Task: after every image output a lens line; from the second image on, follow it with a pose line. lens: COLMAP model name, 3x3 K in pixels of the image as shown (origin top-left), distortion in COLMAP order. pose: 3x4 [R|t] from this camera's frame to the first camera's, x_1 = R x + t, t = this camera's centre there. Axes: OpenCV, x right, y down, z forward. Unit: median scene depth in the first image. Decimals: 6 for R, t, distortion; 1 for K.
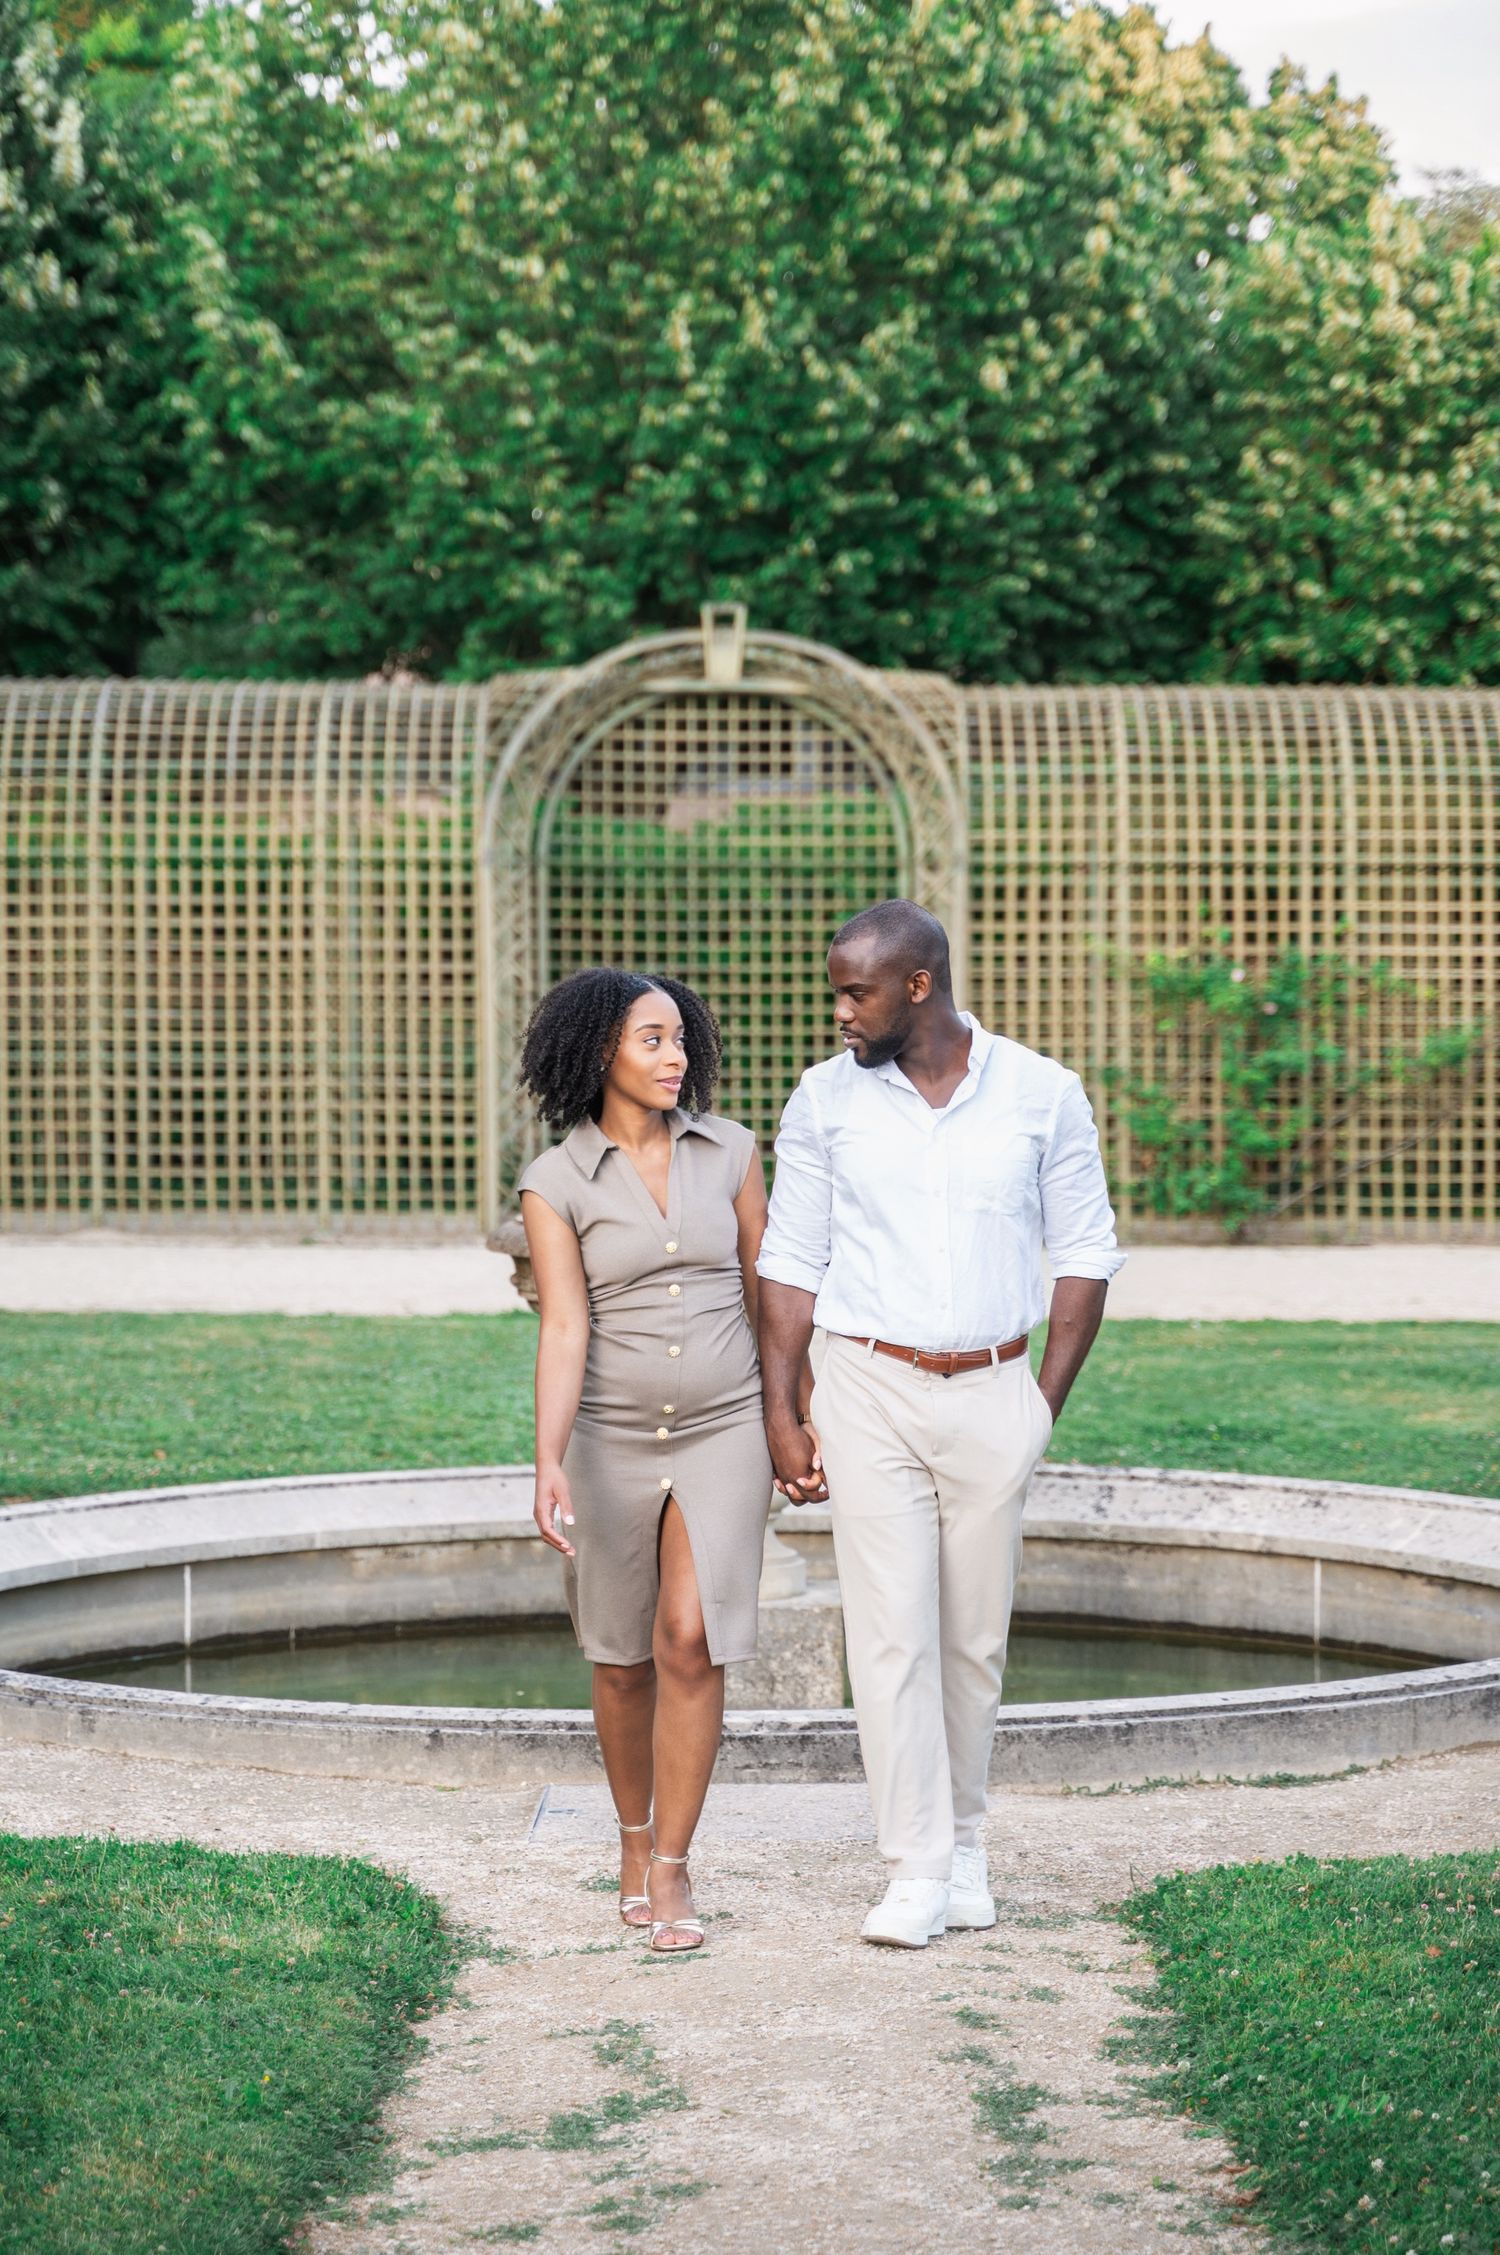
lens RADIAL K [[5140.6, 0, 750.0], [0, 5140.6, 1127.5], [0, 0, 1]] dist [-0.089710, -0.233074]
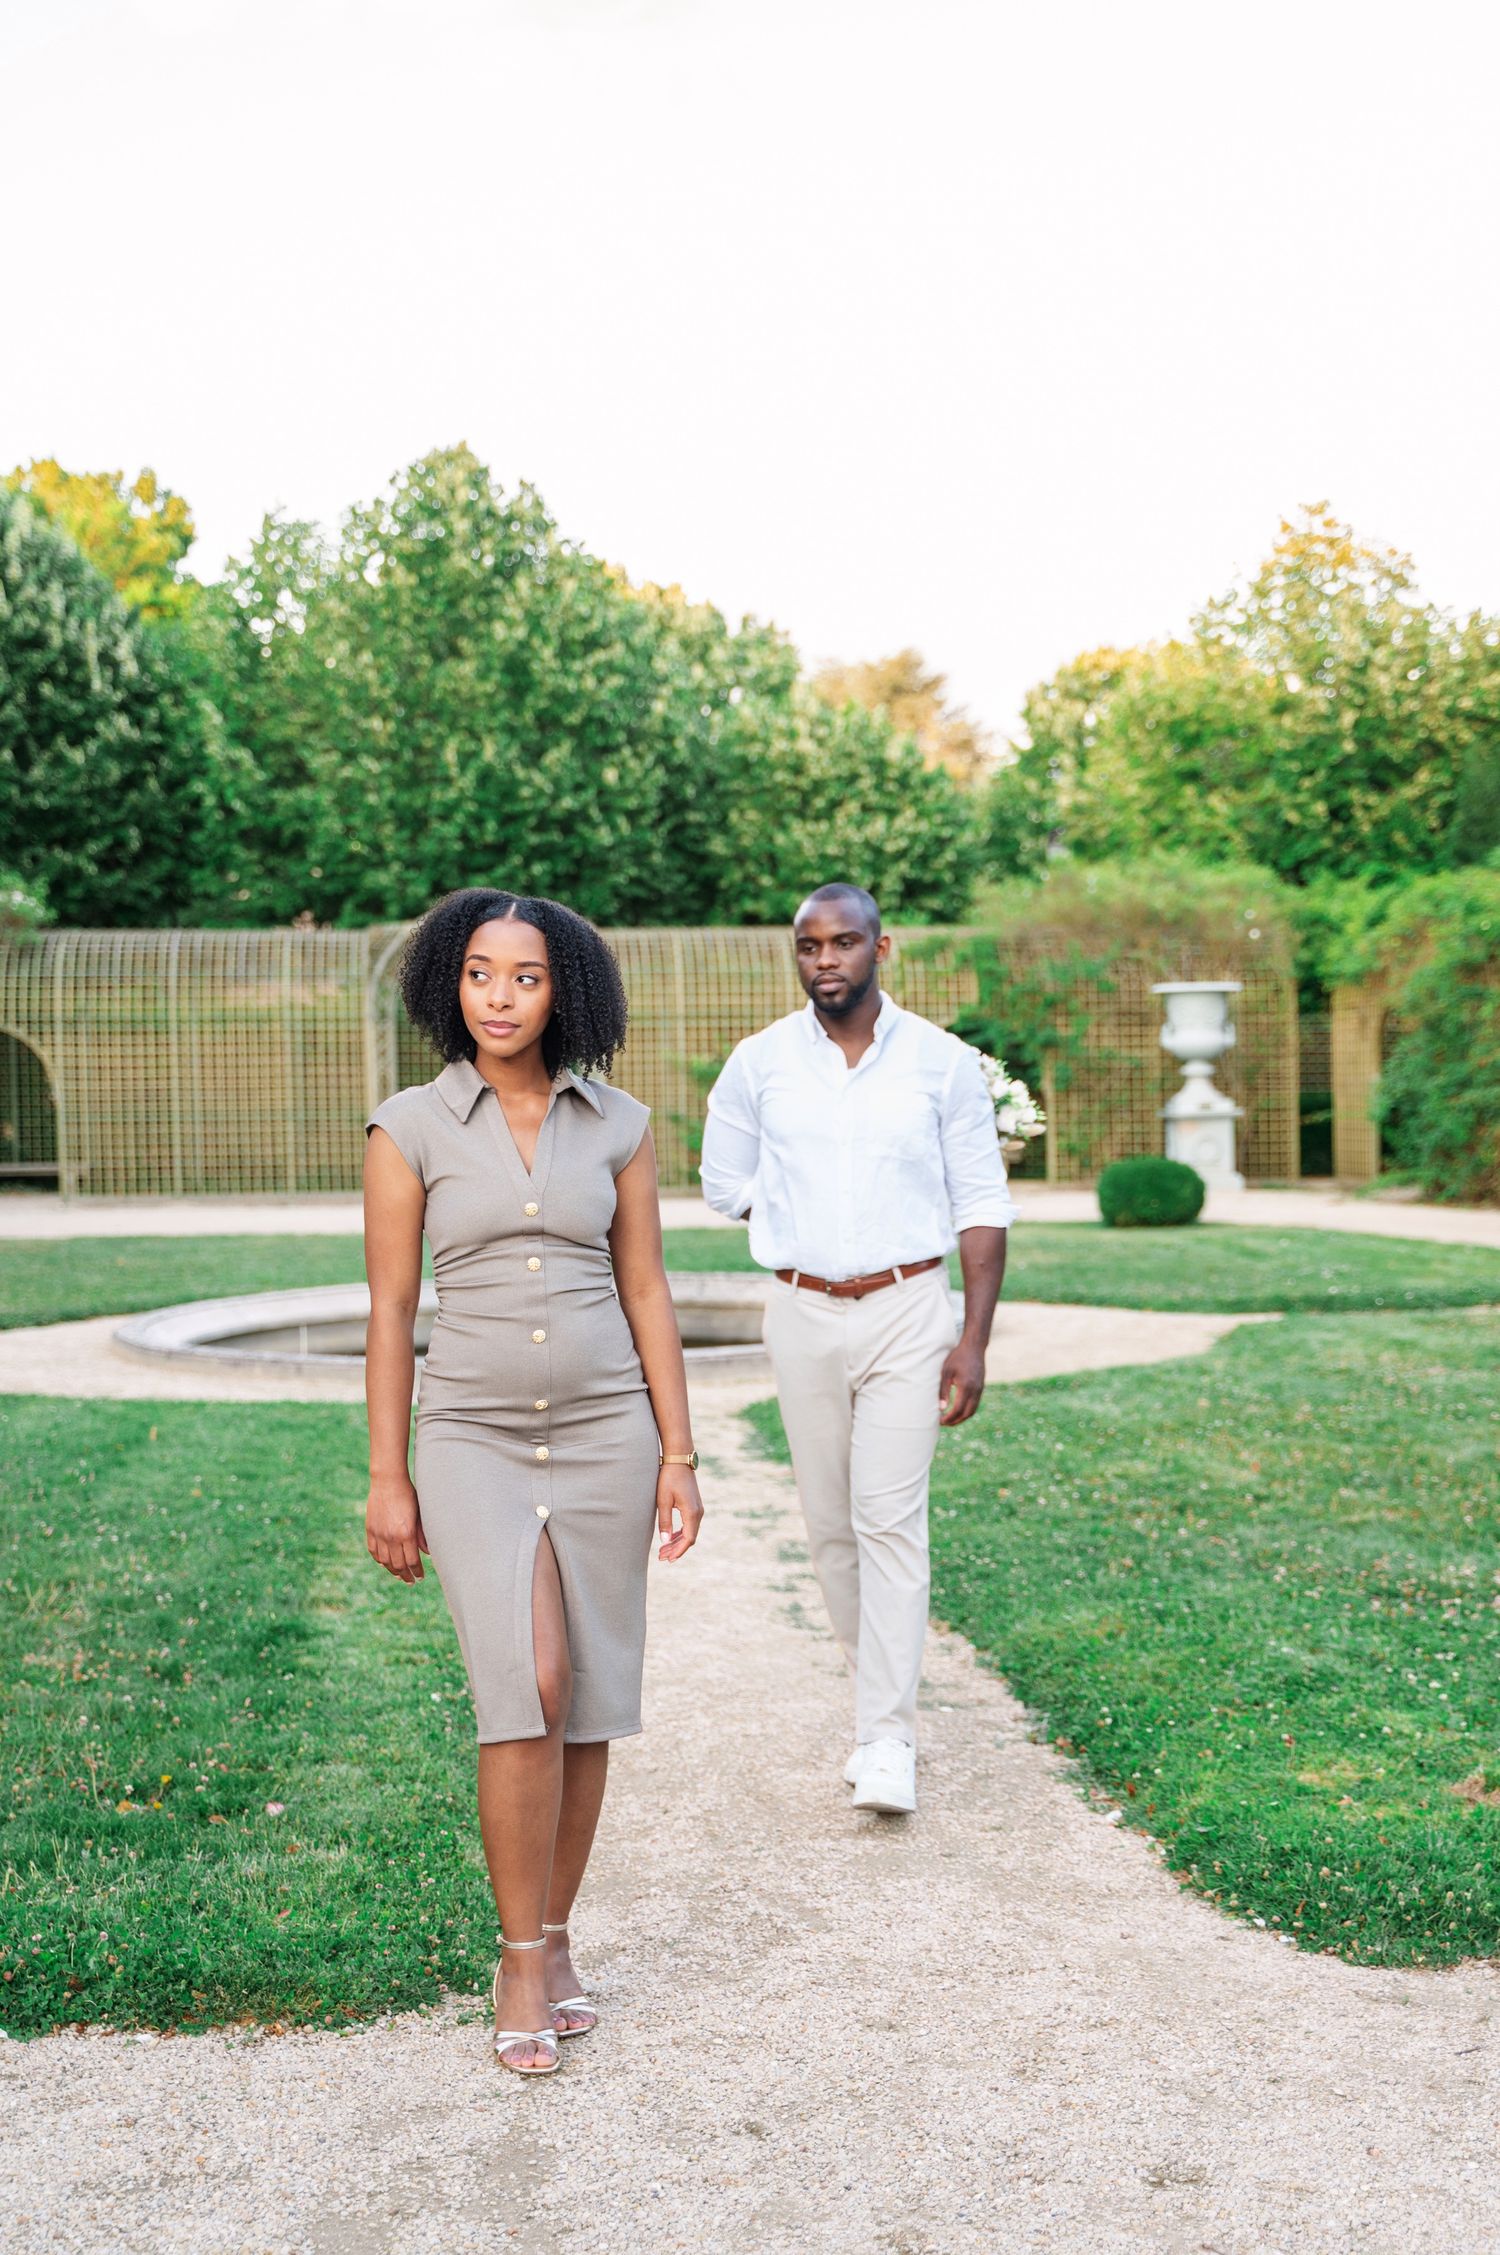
lens RADIAL K [[2995.1, 0, 750.0], [0, 2995.1, 1127.5], [0, 0, 1]] dist [-0.011816, -0.057870]
pose [[0.994002, -0.015602, 0.108241, -0.026704], [0.017241, 0.999750, -0.014225, 0.009766], [-0.107992, 0.016006, 0.994023, -0.174598]]
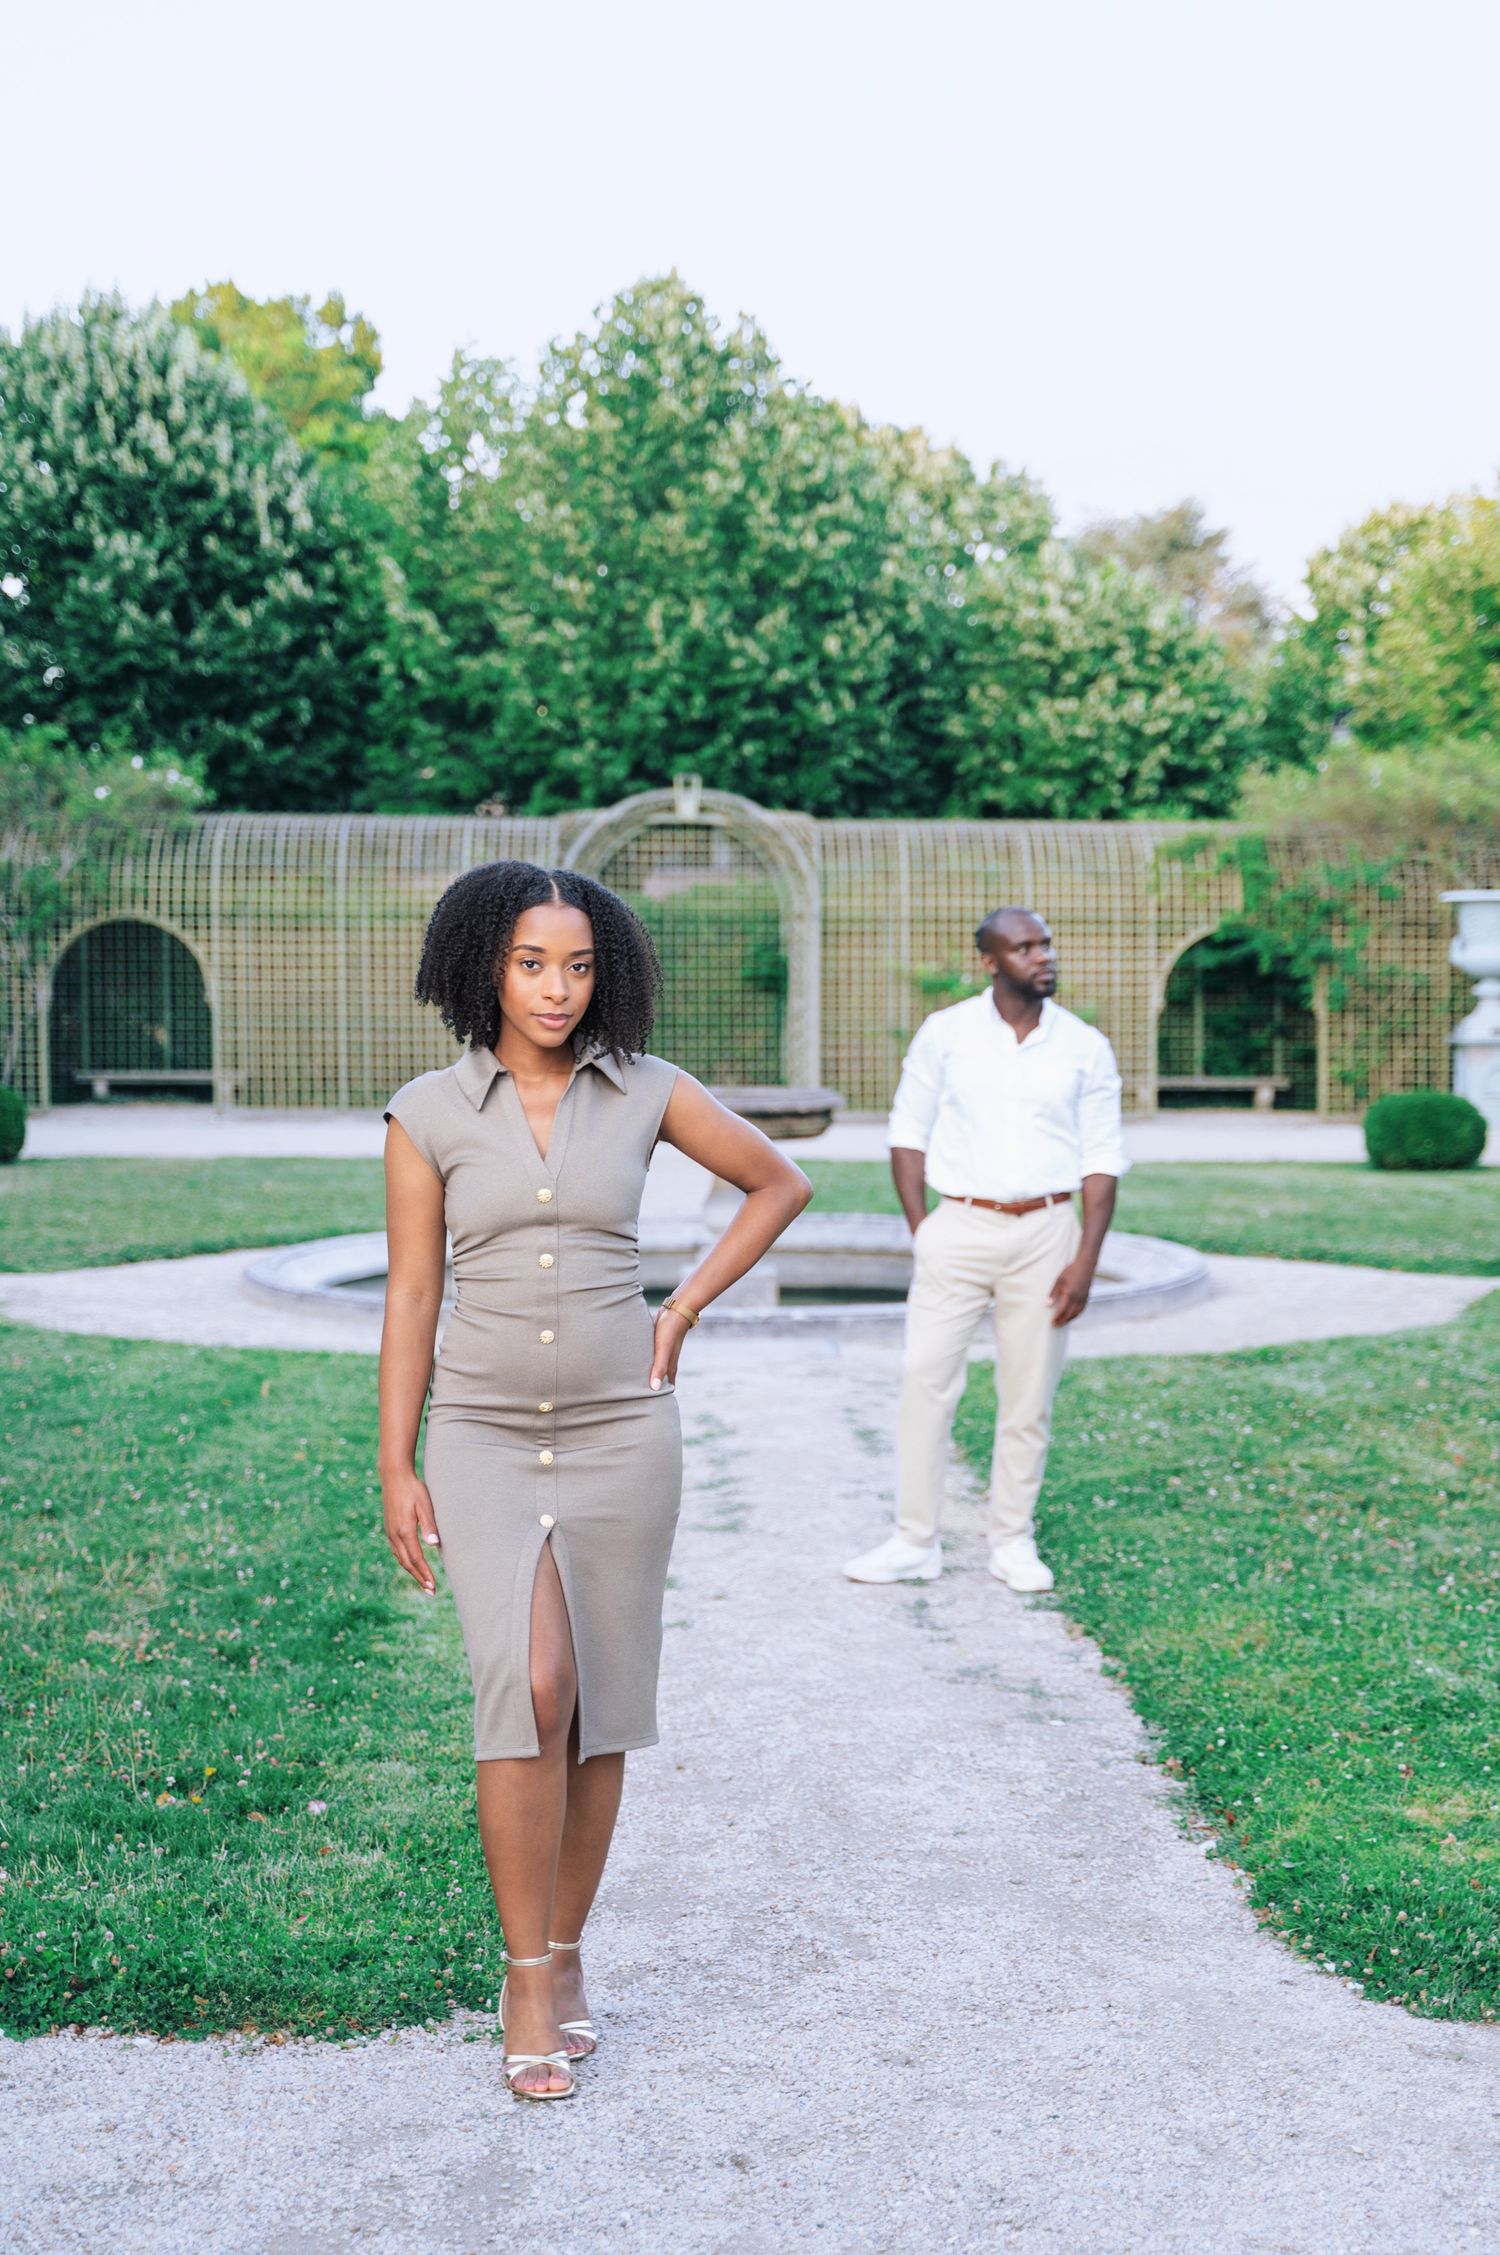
lens RADIAL K [[3394.7, 0, 750.0], [0, 3394.7, 1127.5], [0, 0, 1]] dist [-0.048917, 0.065473]
pose [[0.999505, 0.001469, 0.031440, -0.018212], [-0.001893, 0.999908, 0.013459, 0.006280], [-0.031417, -0.013512, 0.999415, -0.185550]]
